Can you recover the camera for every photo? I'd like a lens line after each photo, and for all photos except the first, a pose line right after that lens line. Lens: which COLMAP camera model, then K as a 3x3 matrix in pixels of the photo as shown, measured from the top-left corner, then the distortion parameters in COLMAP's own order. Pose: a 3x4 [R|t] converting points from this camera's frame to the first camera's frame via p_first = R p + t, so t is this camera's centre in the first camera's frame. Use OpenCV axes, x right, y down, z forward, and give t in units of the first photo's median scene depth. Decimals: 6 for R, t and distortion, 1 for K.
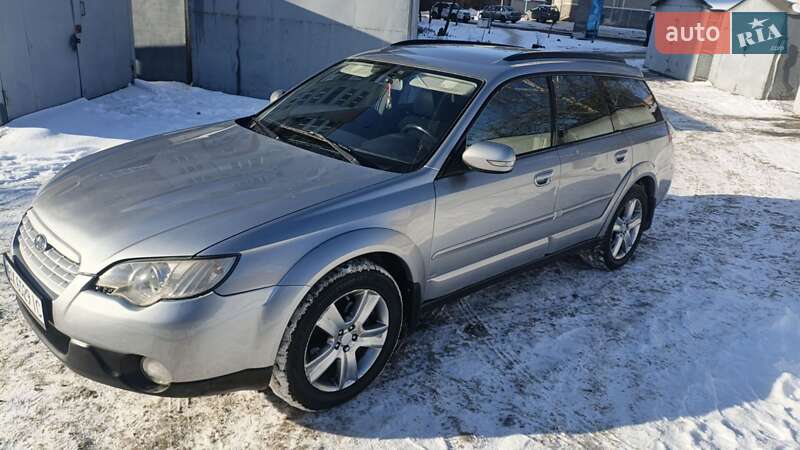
lens RADIAL K [[572.5, 0, 400.0], [0, 572.5, 225.0], [0, 0, 1]] dist [0.121913, -0.178992]
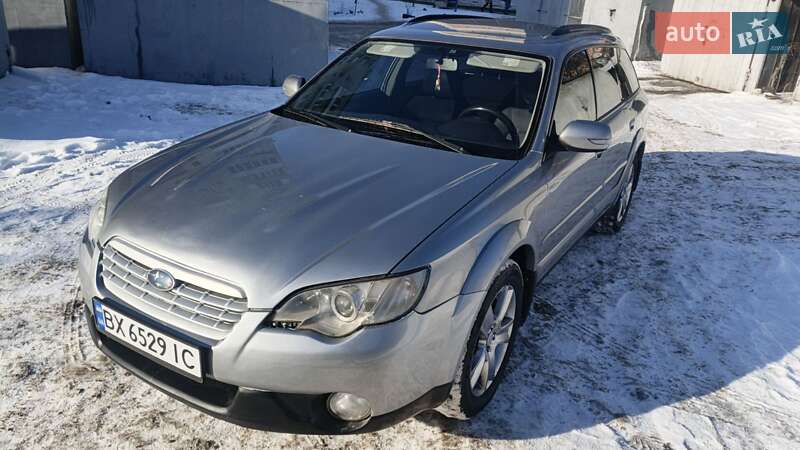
lens RADIAL K [[572.5, 0, 400.0], [0, 572.5, 225.0], [0, 0, 1]] dist [0.121913, -0.178992]
pose [[0.969042, -0.102987, 0.224390, -0.350427], [0.092543, 0.994099, 0.056600, -0.046375], [-0.228894, -0.034082, 0.972854, 0.092277]]
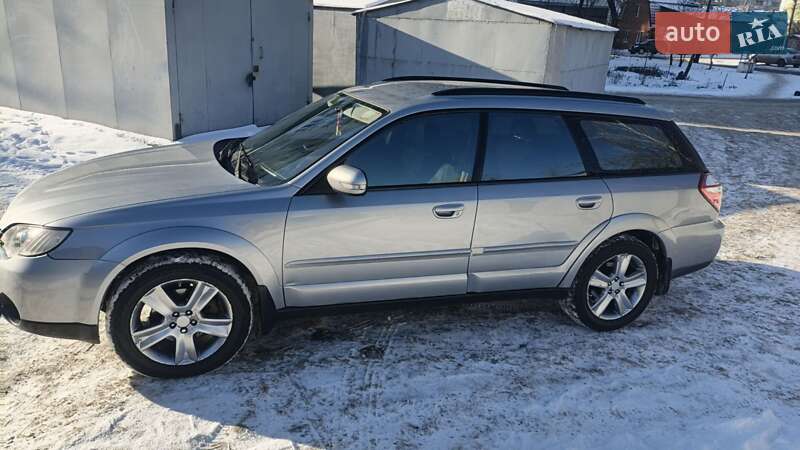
lens RADIAL K [[572.5, 0, 400.0], [0, 572.5, 225.0], [0, 0, 1]] dist [0.121913, -0.178992]
pose [[0.910347, 0.112899, -0.398147, 0.604376], [-0.141016, 0.989118, -0.041951, -0.004460], [0.389079, 0.094335, 0.916362, 0.068463]]
